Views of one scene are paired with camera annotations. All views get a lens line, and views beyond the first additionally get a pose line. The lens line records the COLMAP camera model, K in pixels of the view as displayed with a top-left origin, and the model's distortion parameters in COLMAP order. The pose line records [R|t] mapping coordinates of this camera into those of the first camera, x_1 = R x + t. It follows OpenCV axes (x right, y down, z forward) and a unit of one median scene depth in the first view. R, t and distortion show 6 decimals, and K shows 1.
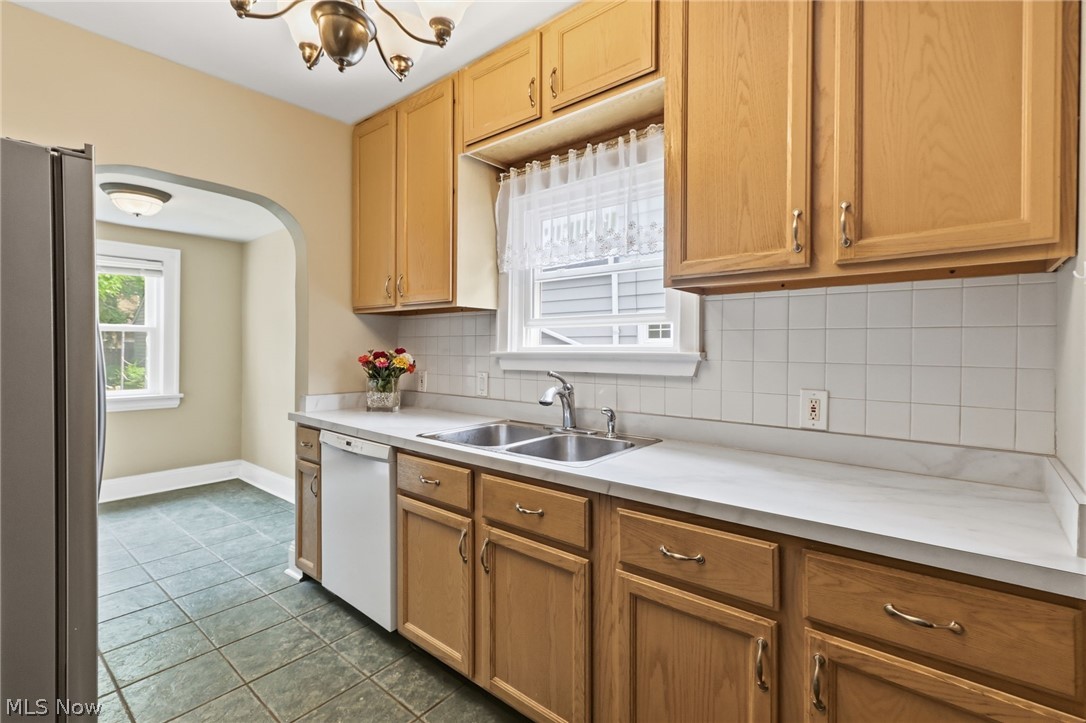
lens RADIAL K [[498.3, 0, 543.0], [0, 498.3, 361.5], [0, 0, 1]] dist [0.000608, 0.000151]
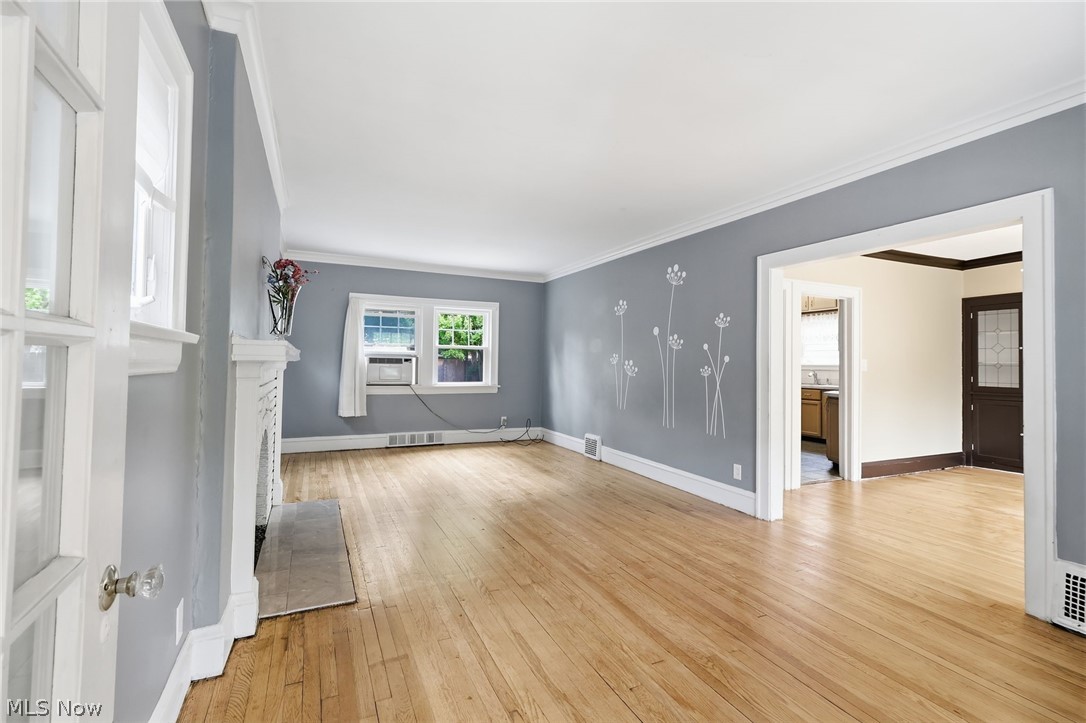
lens RADIAL K [[498.3, 0, 543.0], [0, 498.3, 361.5], [0, 0, 1]] dist [0.000608, 0.000151]
pose [[0.905000, 0.000688, -0.425410, -0.227638], [-0.010917, 0.999707, -0.021609, 0.068524], [0.425271, 0.024200, 0.904743, -3.523087]]
